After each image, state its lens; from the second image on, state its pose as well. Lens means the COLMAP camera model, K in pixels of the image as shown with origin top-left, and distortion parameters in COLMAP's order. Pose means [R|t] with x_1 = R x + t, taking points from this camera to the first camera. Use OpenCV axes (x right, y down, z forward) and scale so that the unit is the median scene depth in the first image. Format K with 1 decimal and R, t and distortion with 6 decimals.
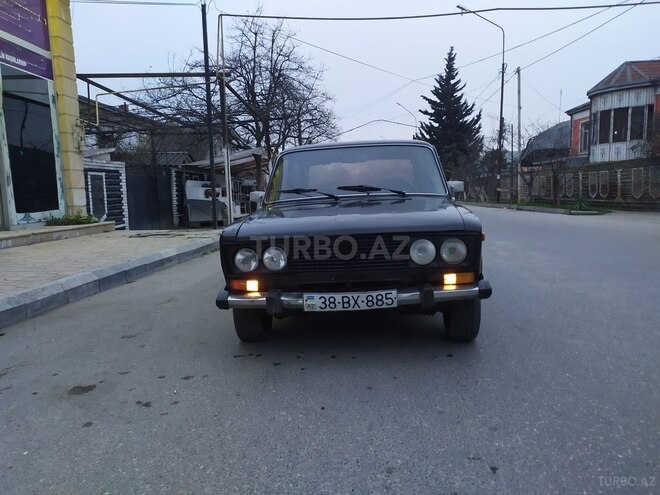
lens RADIAL K [[492.2, 0, 330.0], [0, 492.2, 247.5], [0, 0, 1]] dist [0.063847, -0.058955]
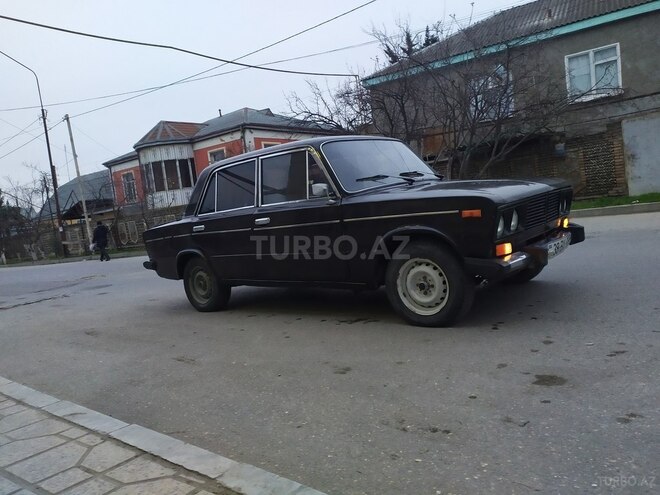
lens RADIAL K [[494.0, 0, 333.0], [0, 494.0, 244.6], [0, 0, 1]] dist [0.069953, -0.072306]
pose [[0.572596, -0.106531, 0.812887, -0.354050], [0.204180, 0.978810, -0.015549, 0.003739], [-0.794005, 0.174879, 0.582214, 0.205954]]
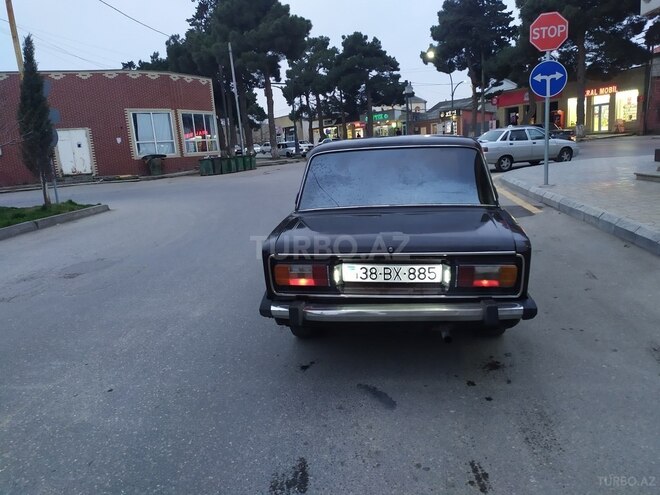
lens RADIAL K [[491.7, 0, 335.6], [0, 491.7, 247.8], [0, 0, 1]] dist [0.076541, -0.068883]
pose [[-0.994807, 0.084234, 0.057121, 0.062112], [0.097928, 0.945071, 0.311850, -0.150837], [-0.027715, 0.315825, -0.948413, 0.942998]]
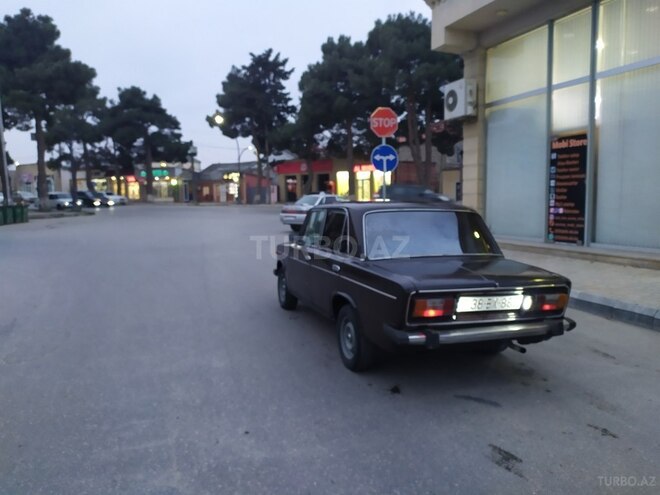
lens RADIAL K [[499.0, 0, 330.0], [0, 499.0, 247.5], [0, 0, 1]] dist [0.050241, -0.066597]
pose [[-0.914514, 0.077710, -0.397022, 0.304244], [-0.010876, 0.976301, 0.216145, -0.169248], [0.404409, 0.201985, -0.891995, 0.963745]]
